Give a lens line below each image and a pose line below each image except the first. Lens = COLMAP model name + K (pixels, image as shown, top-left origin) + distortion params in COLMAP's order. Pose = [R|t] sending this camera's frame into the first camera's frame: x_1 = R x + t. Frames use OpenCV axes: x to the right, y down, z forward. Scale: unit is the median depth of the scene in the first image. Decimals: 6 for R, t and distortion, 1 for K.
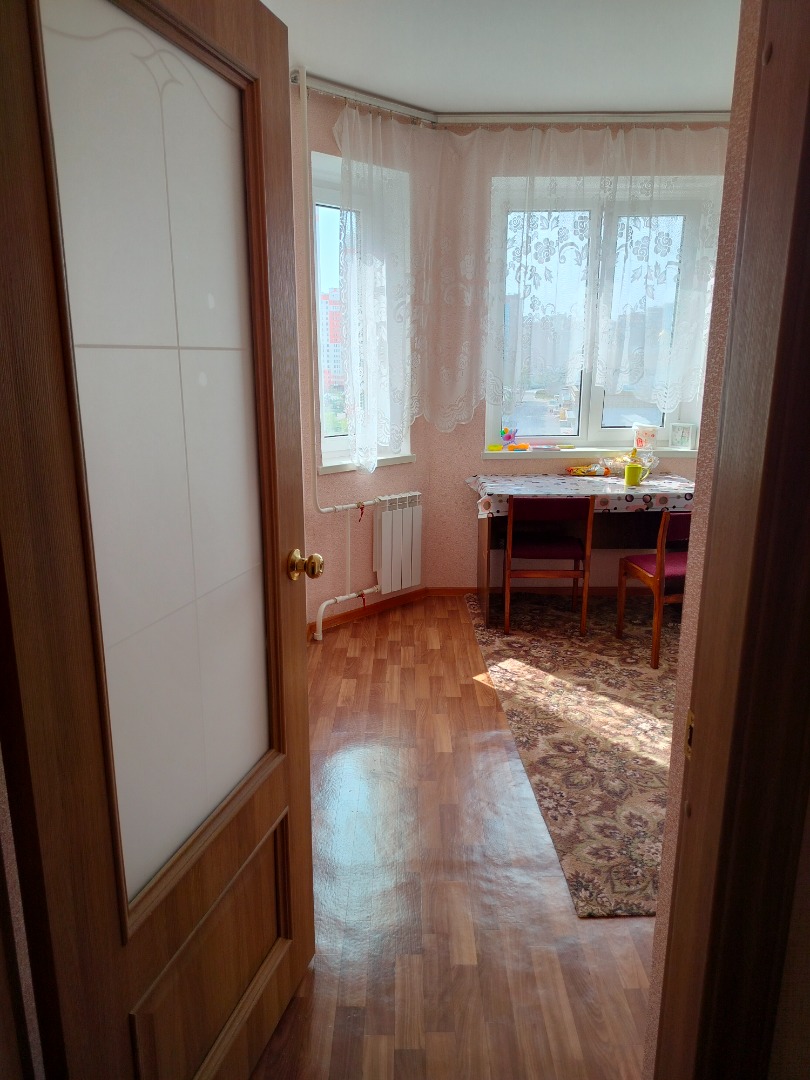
lens RADIAL K [[753.6, 0, 402.3], [0, 753.6, 539.7], [0, 0, 1]] dist [0.070453, -0.083527]
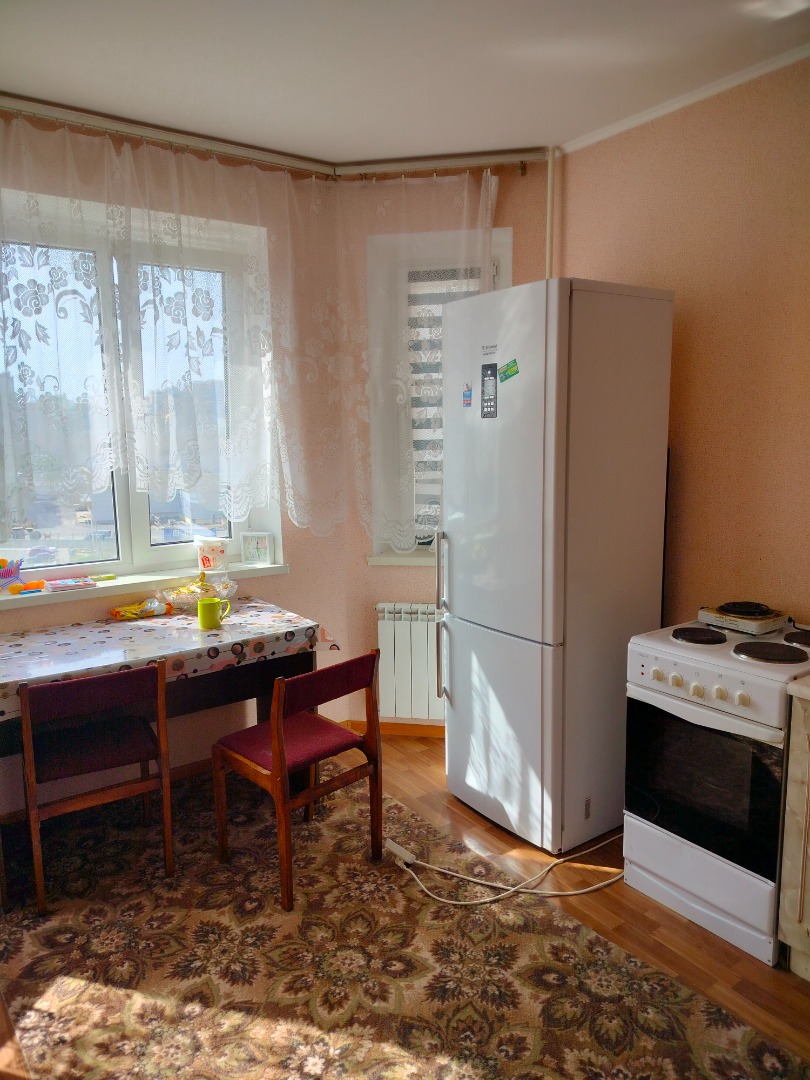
lens RADIAL K [[753.6, 0, 402.3], [0, 753.6, 539.7], [0, 0, 1]] dist [0.070453, -0.083527]
pose [[0.816761, -0.092653, 0.569488, 0.053425], [0.147905, 0.987663, -0.051438, -0.091719], [-0.557697, 0.126243, 0.820389, 0.308320]]
